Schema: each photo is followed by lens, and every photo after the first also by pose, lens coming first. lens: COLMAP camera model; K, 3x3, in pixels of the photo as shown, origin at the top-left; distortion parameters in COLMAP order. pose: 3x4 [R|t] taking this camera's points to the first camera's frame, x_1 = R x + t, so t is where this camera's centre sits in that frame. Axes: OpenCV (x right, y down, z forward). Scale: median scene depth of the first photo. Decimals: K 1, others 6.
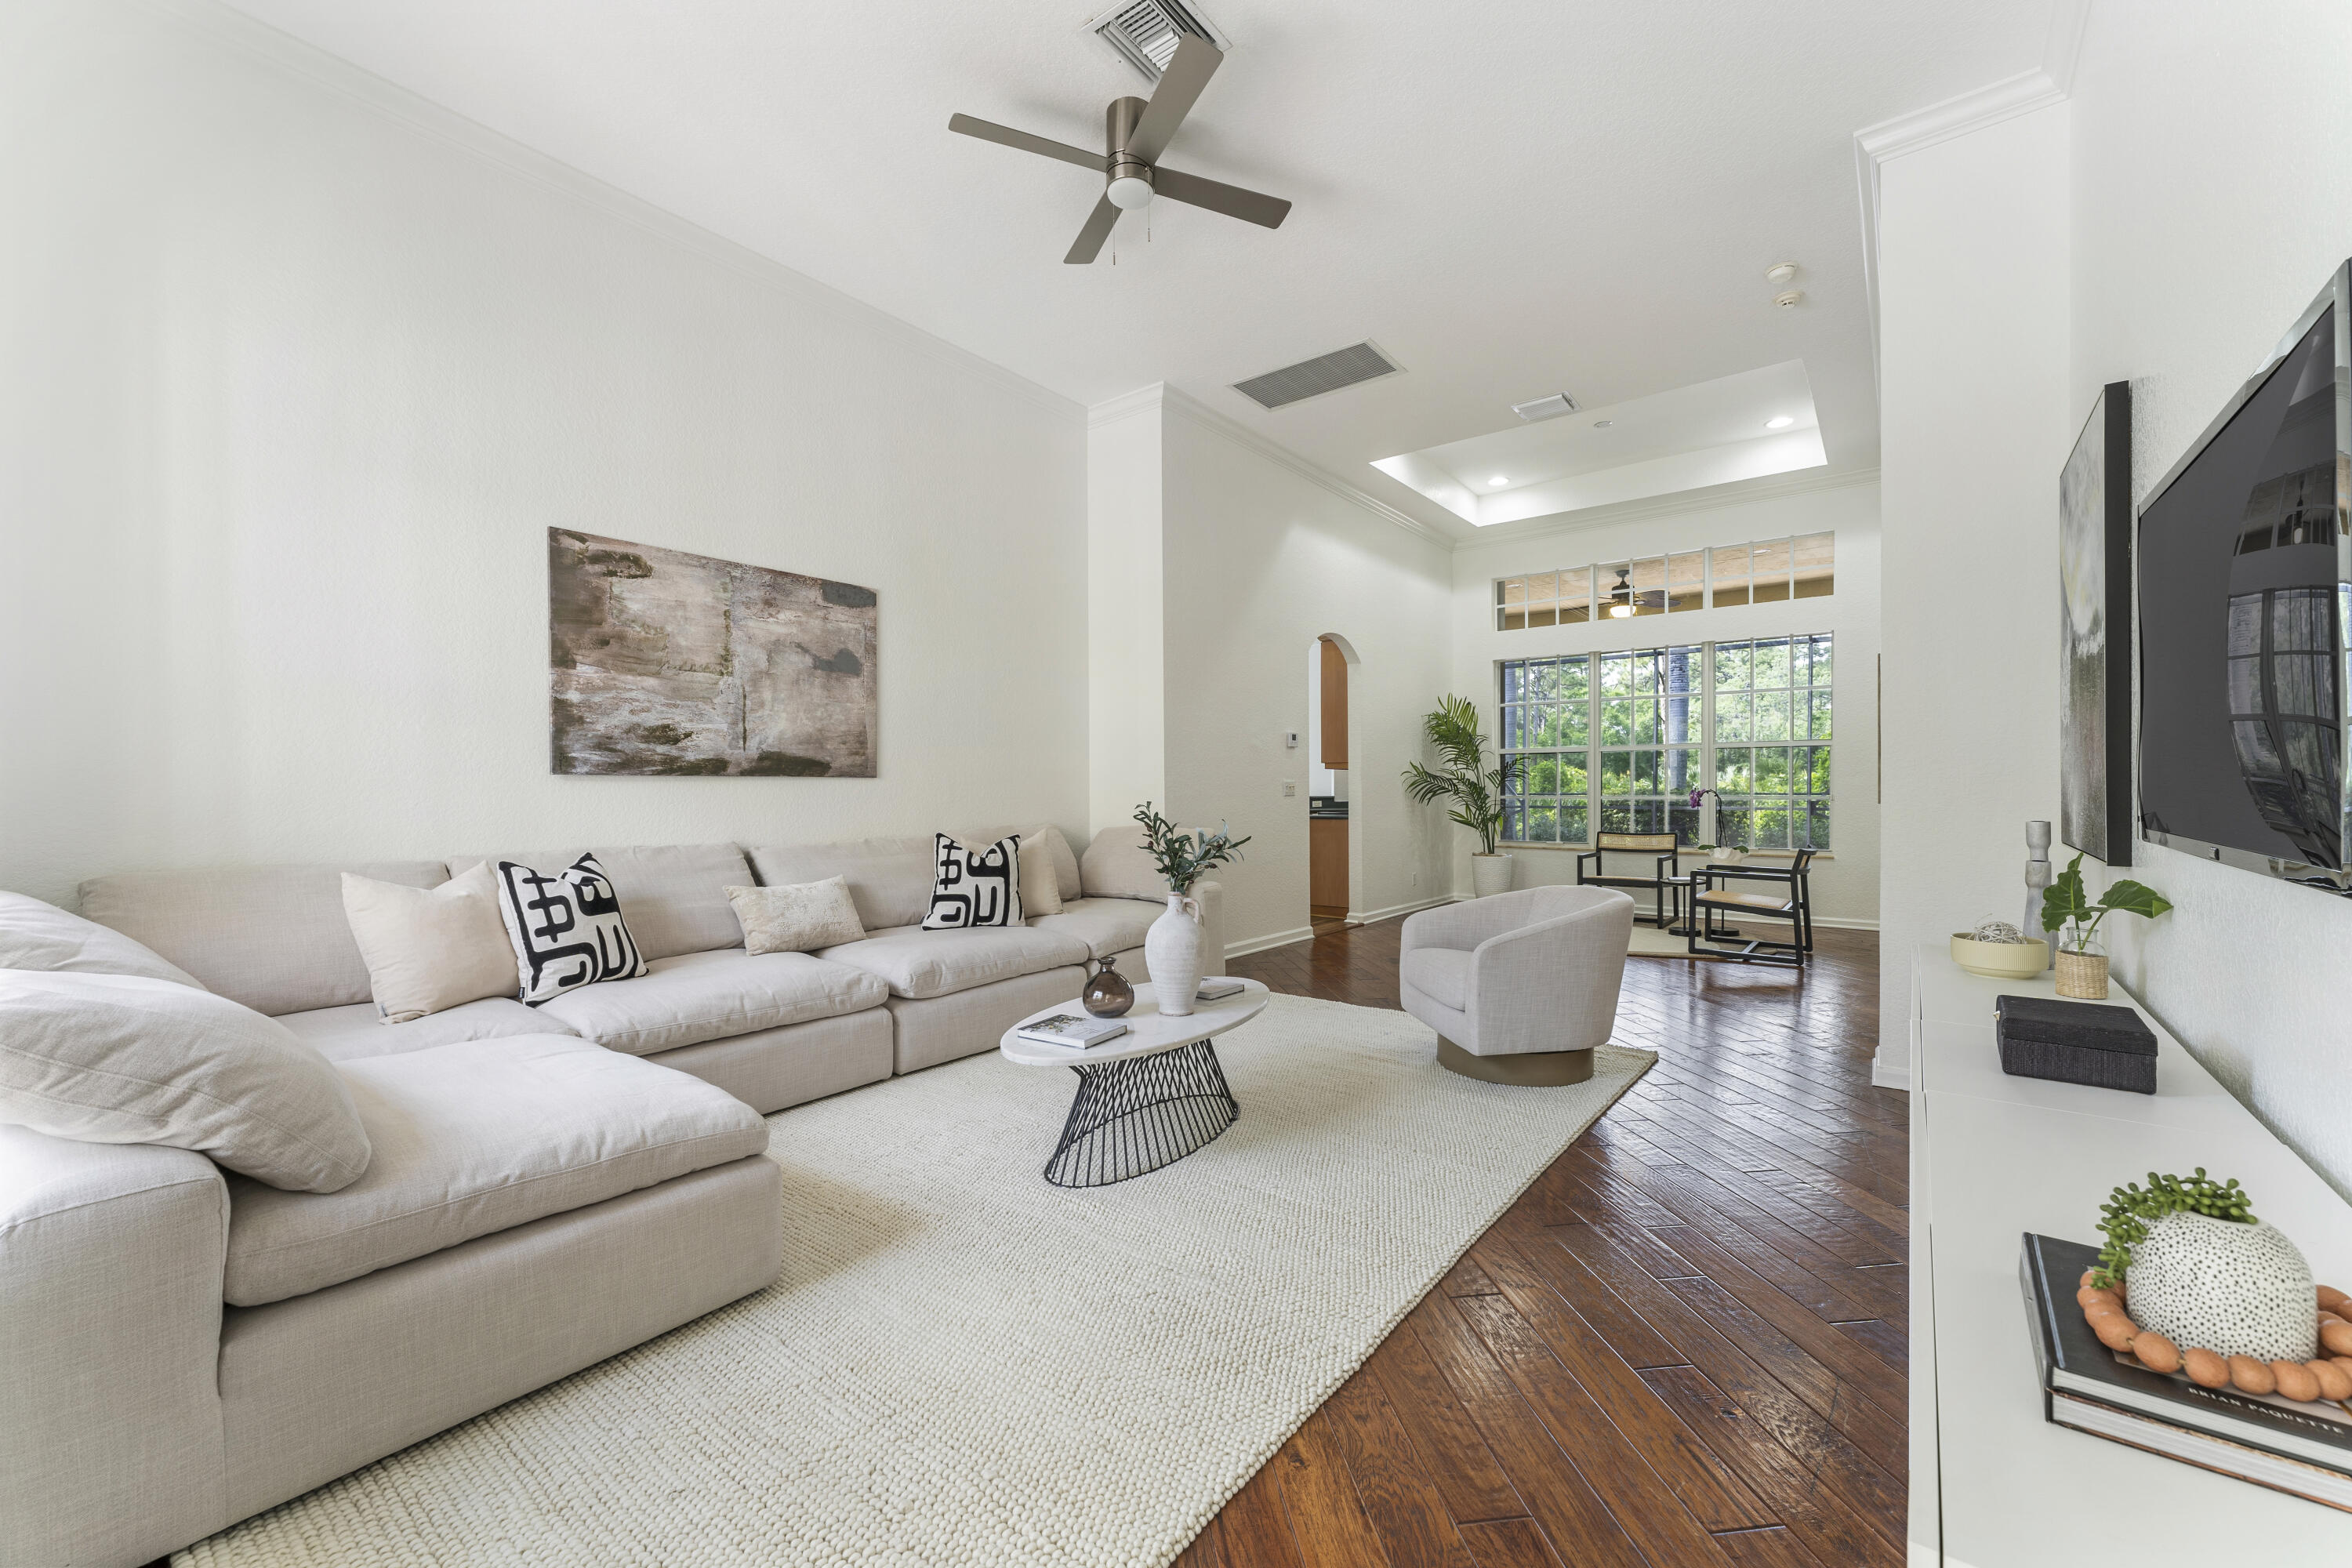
lens RADIAL K [[947.1, 0, 1182.7], [0, 947.1, 795.2], [0, 0, 1]] dist [-0.002620, 0.000104]
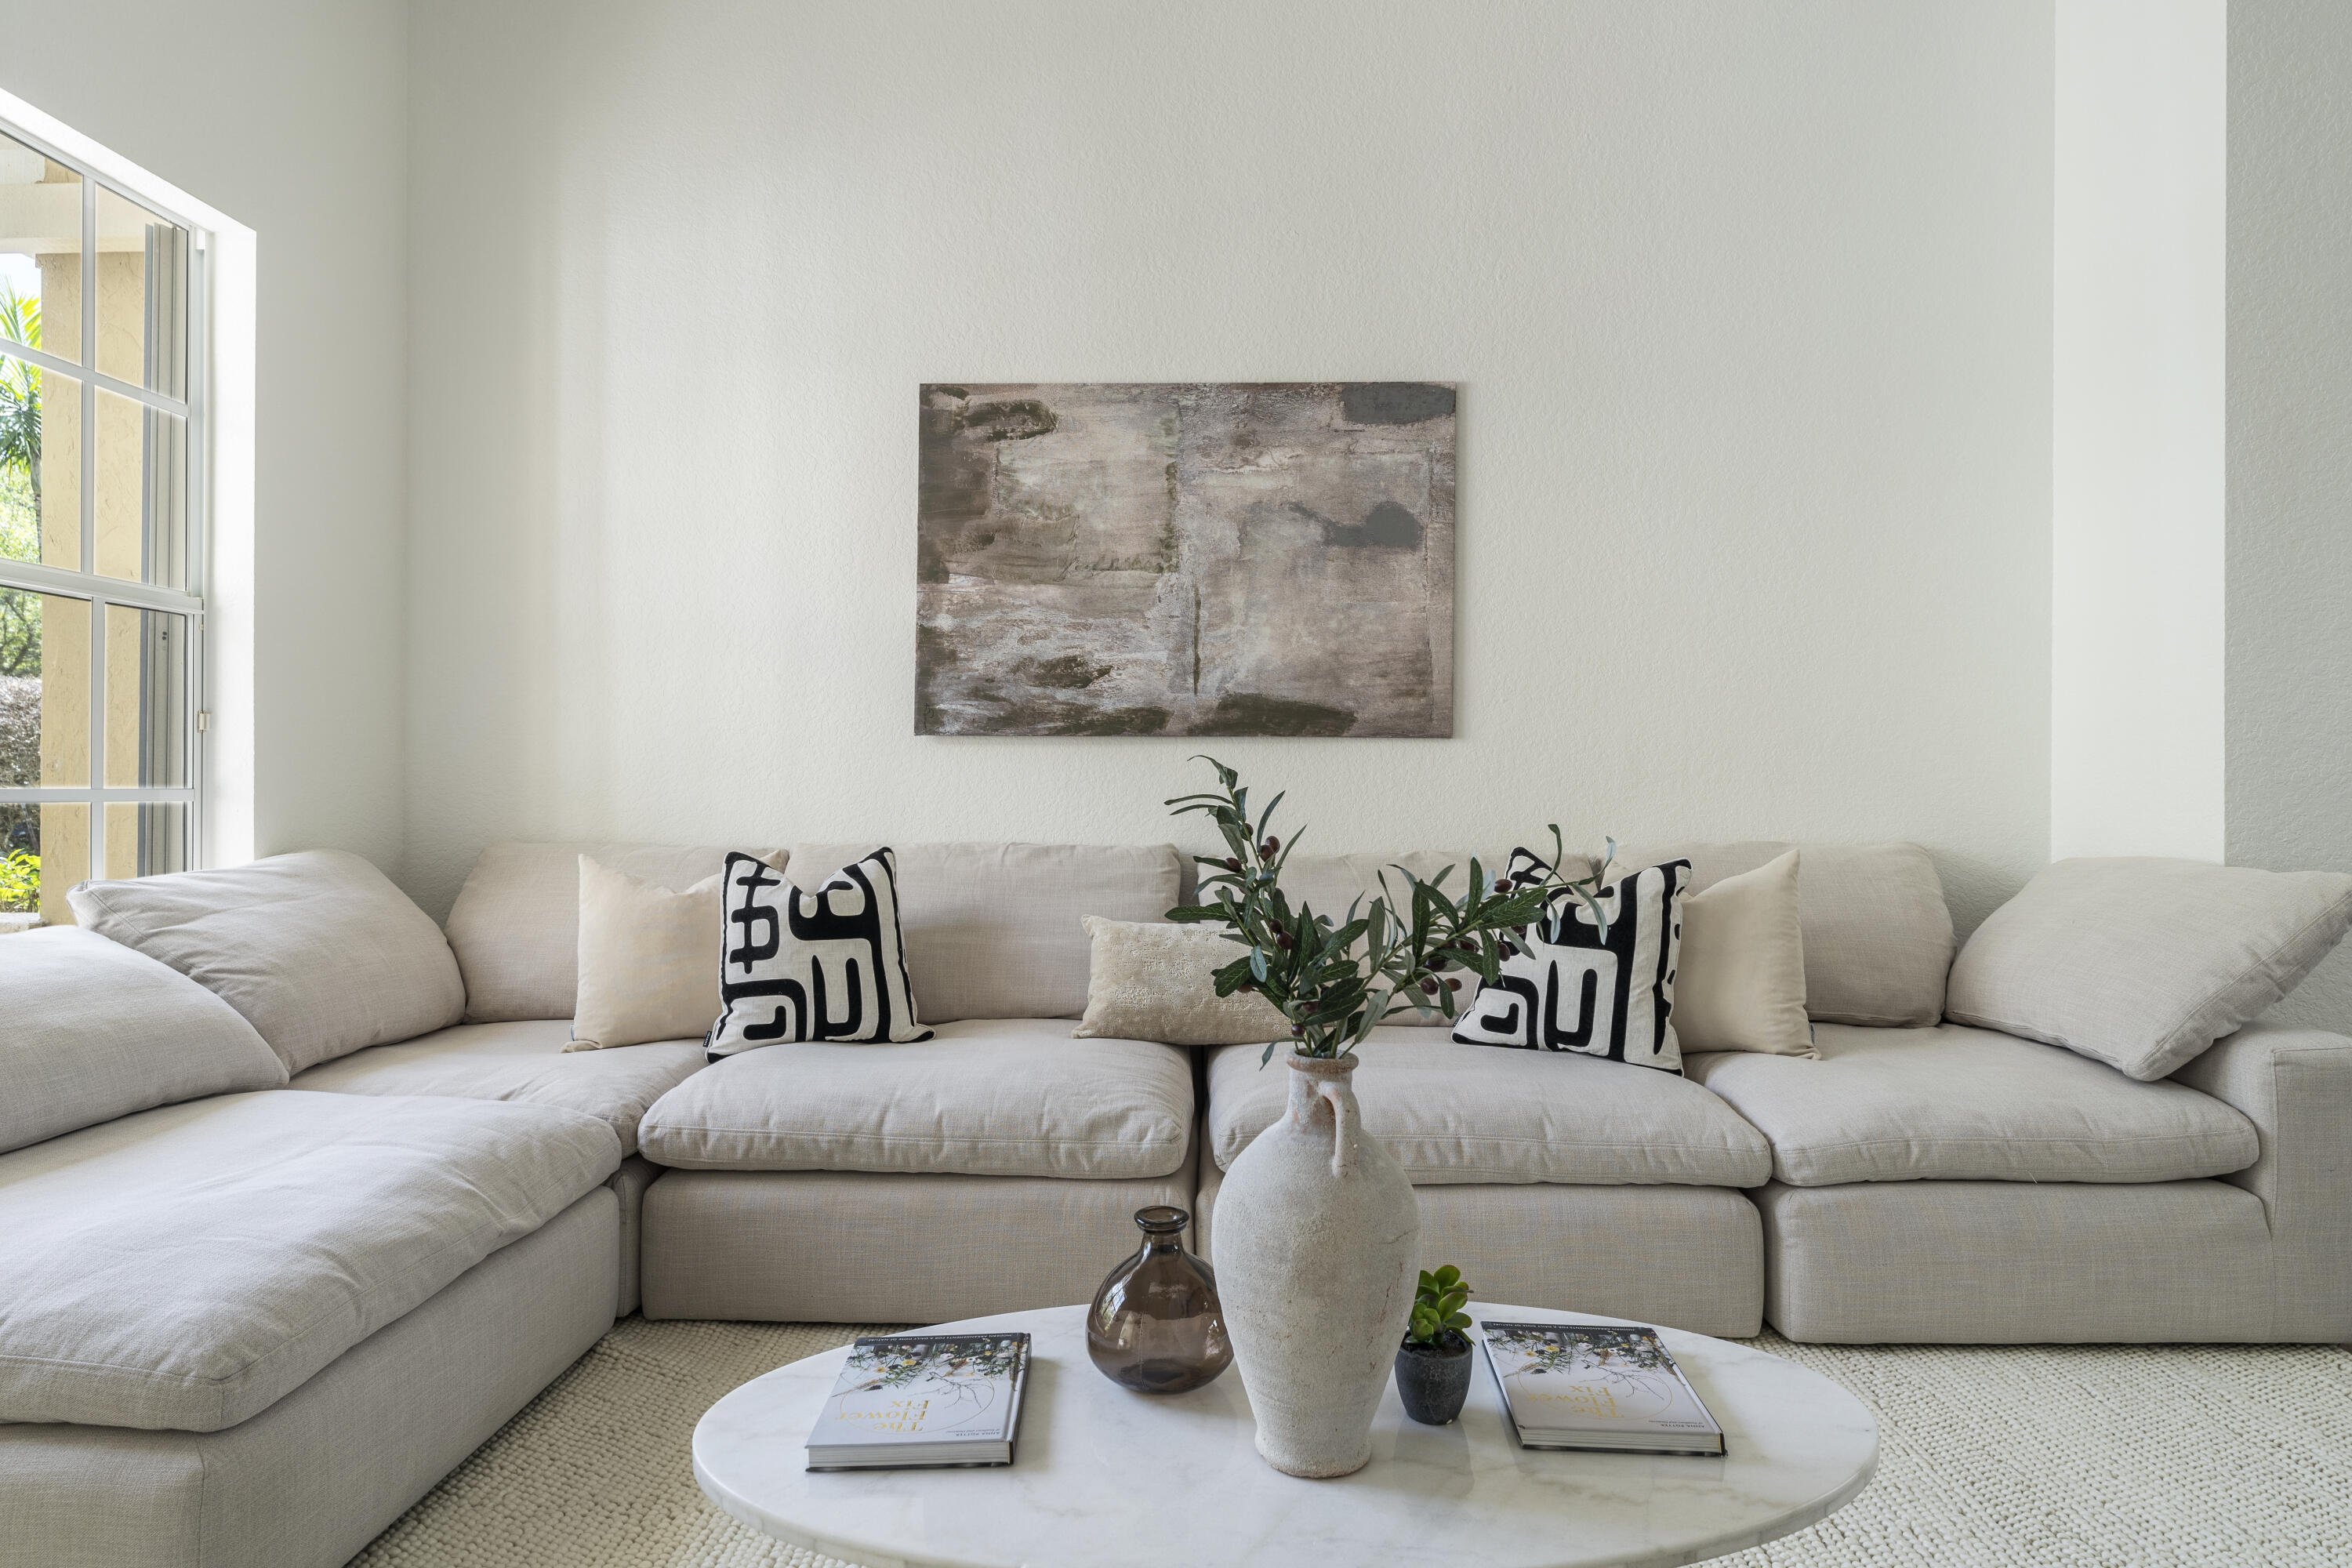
lens RADIAL K [[1346.0, 0, 1175.8], [0, 1346.0, 787.6], [0, 0, 1]] dist [-0.000036, -0.000260]
pose [[0.580013, 0.012987, -0.814504, 0.244035], [-0.012618, 0.999896, 0.006957, 0.007306], [0.814510, 0.006242, 0.580116, 0.530356]]
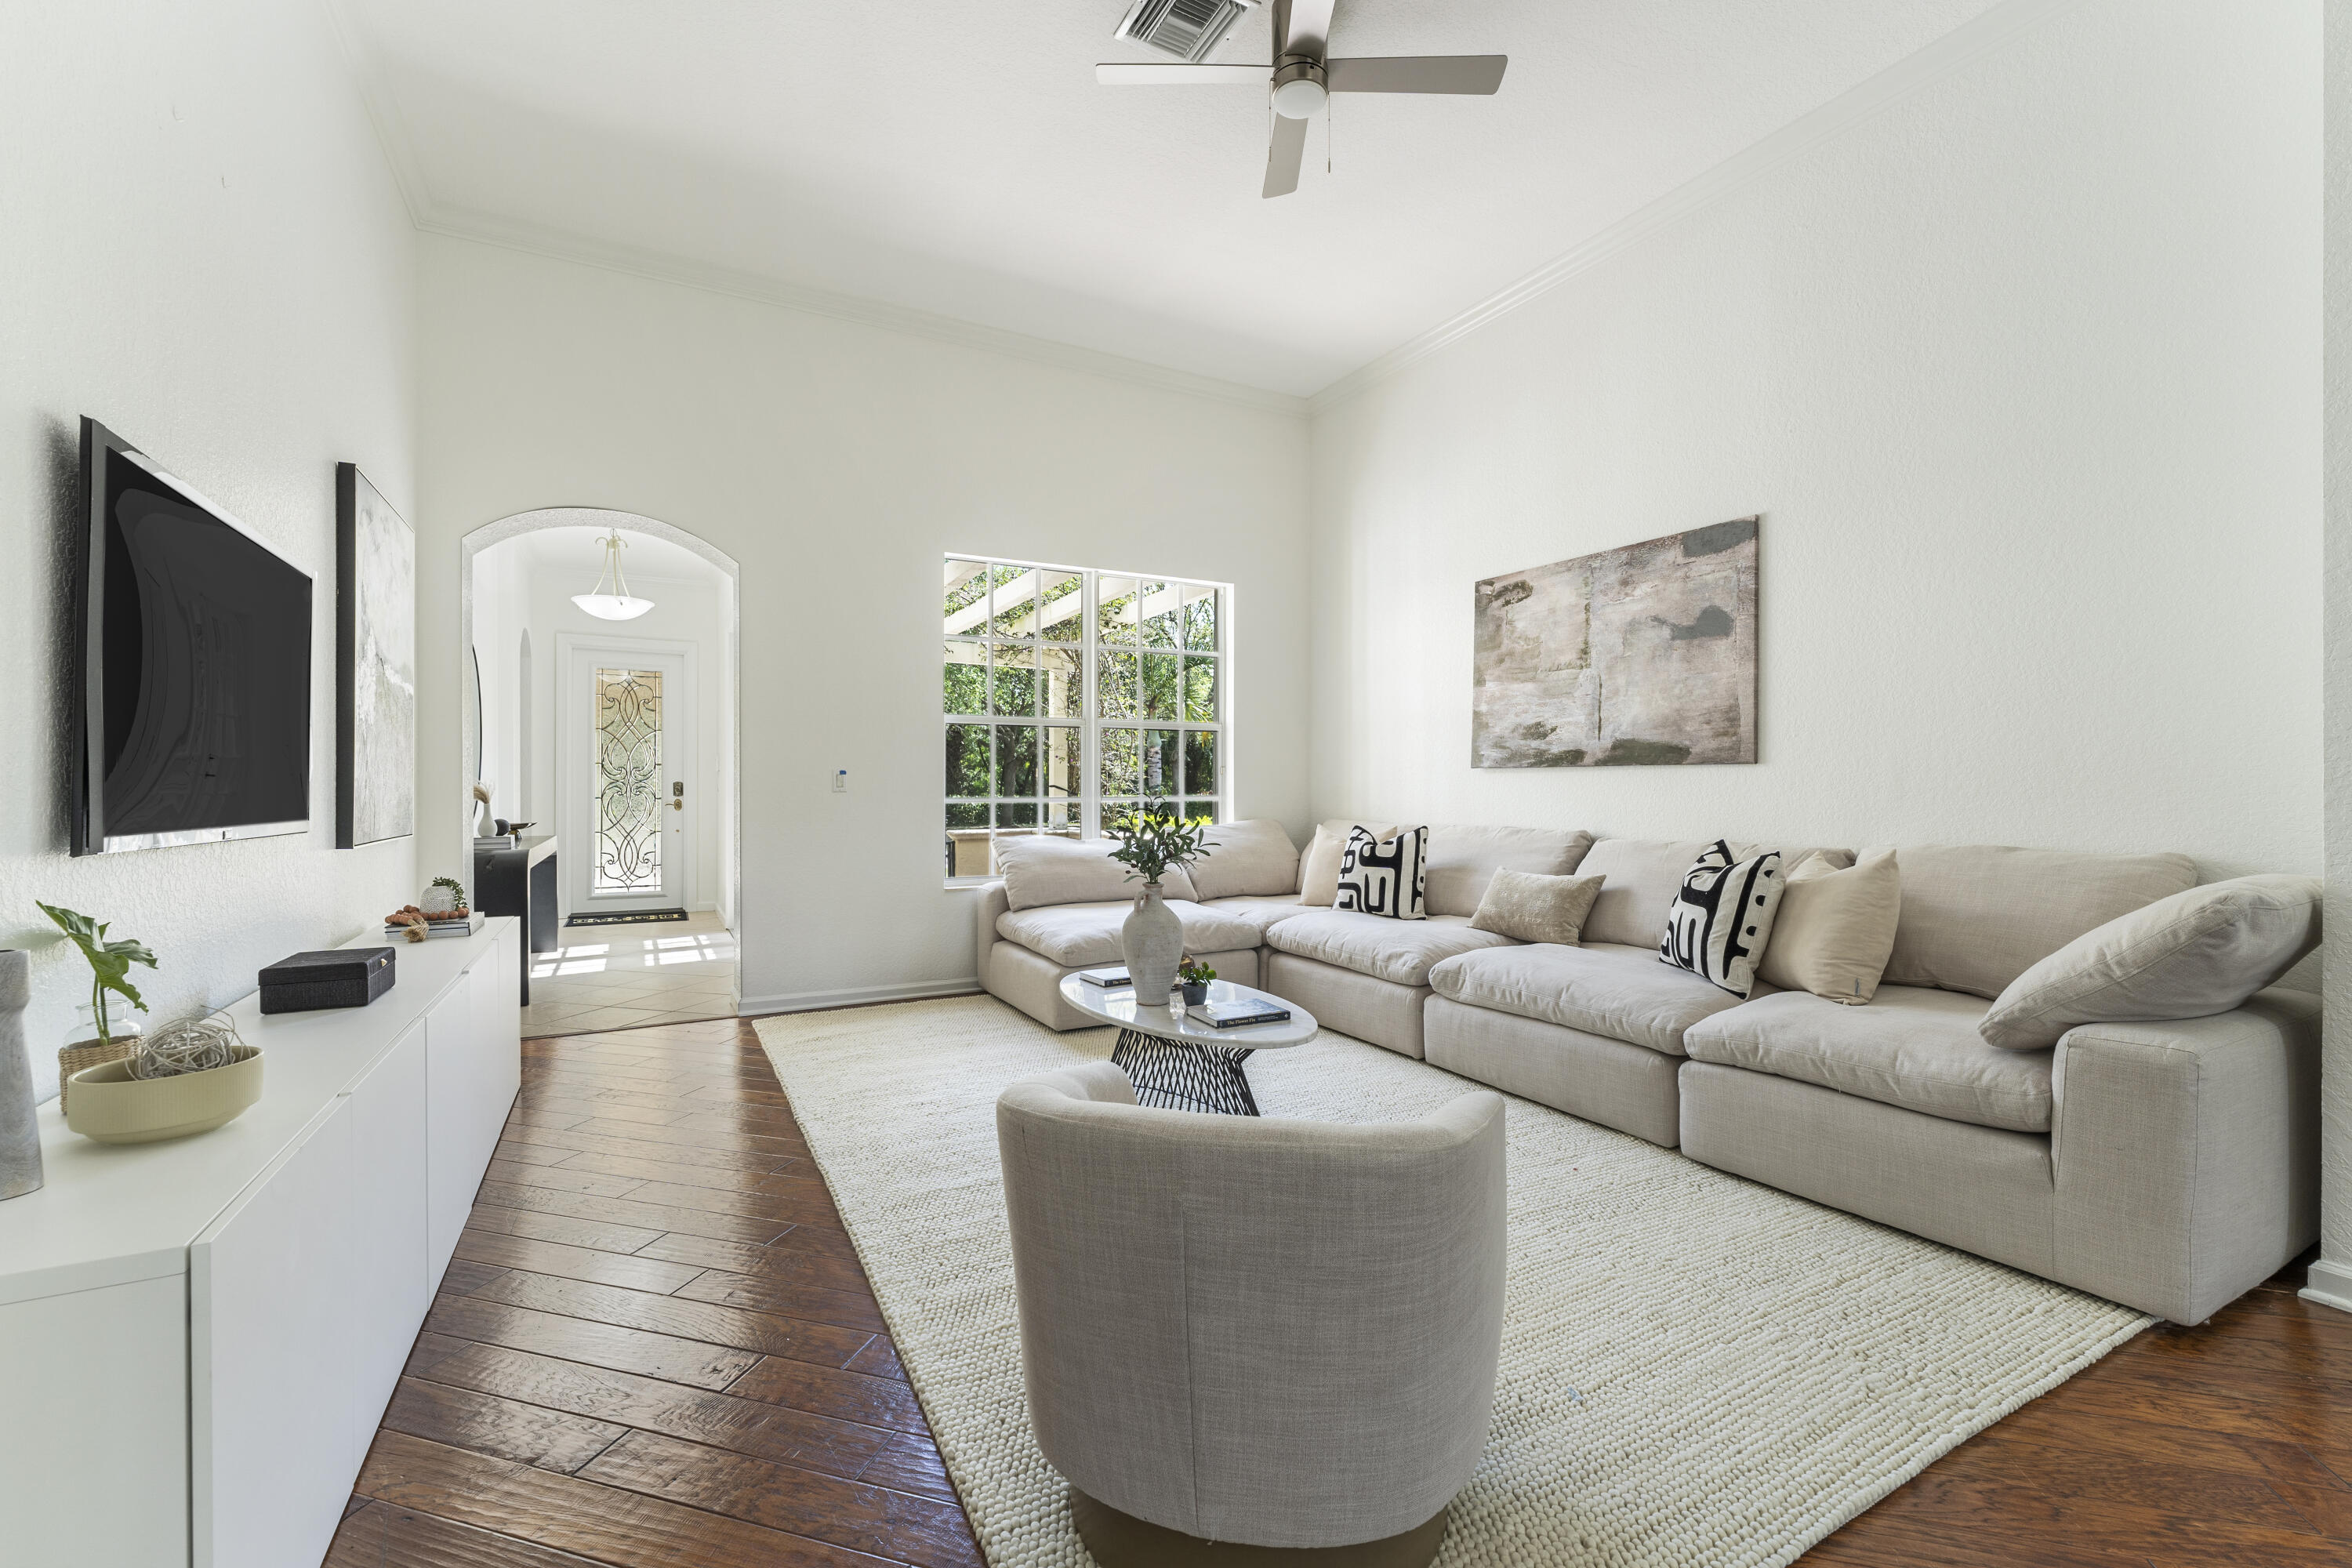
lens RADIAL K [[973.8, 0, 1175.7], [0, 973.8, 787.8], [0, 0, 1]] dist [-0.001946, 0.000100]
pose [[-0.403710, 0.012150, -0.914806, 0.701543], [-0.000656, 0.999908, 0.013570, -0.011515], [0.914887, 0.006078, -0.403664, 1.080447]]
